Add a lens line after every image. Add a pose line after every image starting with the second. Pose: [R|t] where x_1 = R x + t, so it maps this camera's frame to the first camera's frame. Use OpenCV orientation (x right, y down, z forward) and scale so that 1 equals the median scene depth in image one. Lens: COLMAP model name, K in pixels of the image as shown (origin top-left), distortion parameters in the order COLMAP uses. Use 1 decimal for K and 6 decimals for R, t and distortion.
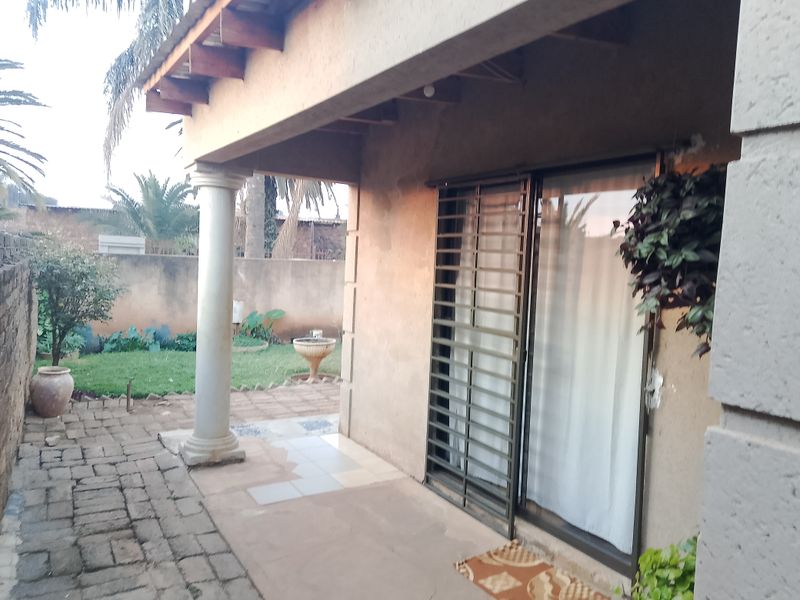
lens RADIAL K [[637.4, 0, 400.0], [0, 637.4, 300.0], [0, 0, 1]] dist [0.064988, -0.070052]
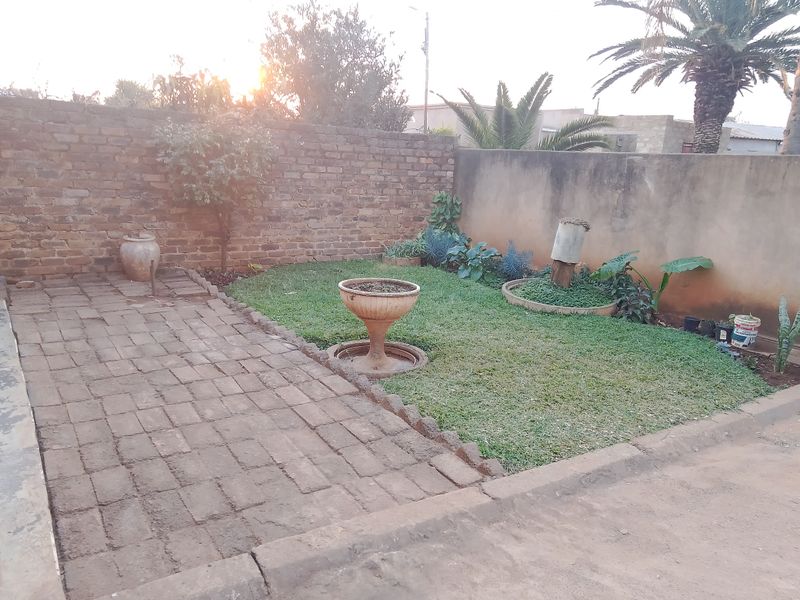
lens RADIAL K [[637.4, 0, 400.0], [0, 637.4, 300.0], [0, 0, 1]] dist [0.064988, -0.070052]
pose [[0.039902, 0.185842, -0.981769, 0.300899], [-0.101522, 0.978221, 0.181044, -0.020162], [0.994033, 0.092447, 0.057900, 0.755474]]
